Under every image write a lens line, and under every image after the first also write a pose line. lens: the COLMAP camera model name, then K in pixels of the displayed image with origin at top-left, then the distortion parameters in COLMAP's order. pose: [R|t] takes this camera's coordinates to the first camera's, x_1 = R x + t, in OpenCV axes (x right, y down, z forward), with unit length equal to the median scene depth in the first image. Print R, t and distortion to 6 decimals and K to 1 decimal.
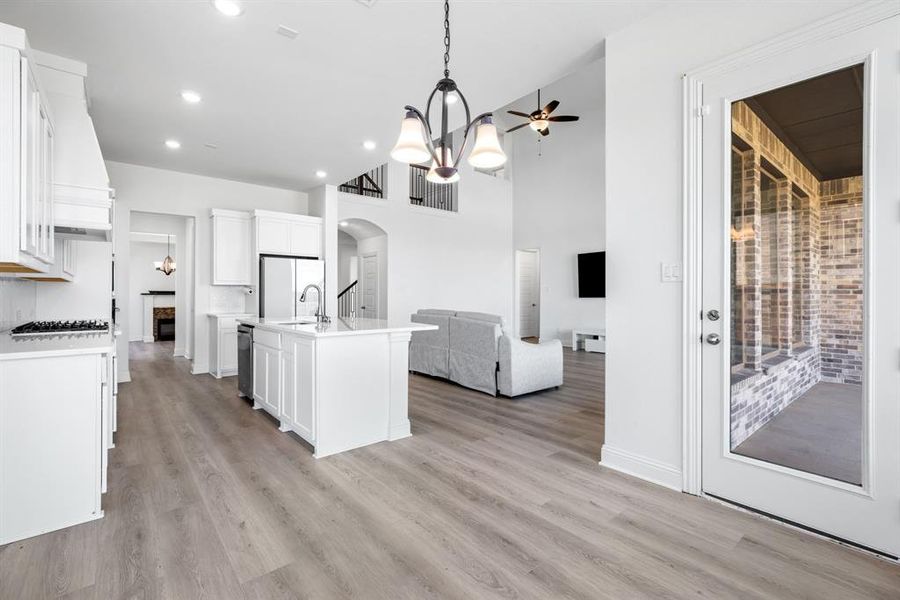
lens RADIAL K [[399.9, 0, 451.7], [0, 399.9, 296.8], [0, 0, 1]] dist [0.005589, -0.000612]
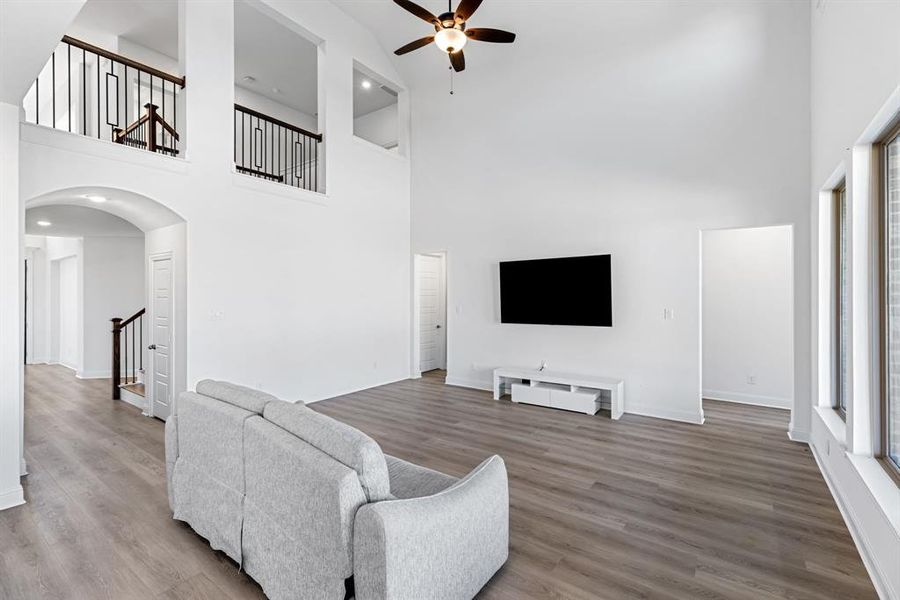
lens RADIAL K [[399.9, 0, 450.2], [0, 399.9, 297.5], [0, 0, 1]] dist [0.005589, -0.000612]
pose [[0.971972, -0.000674, 0.235096, 0.063215], [0.000730, 1.000000, -0.000152, -0.045559], [-0.235096, 0.000320, 0.971972, 0.338916]]
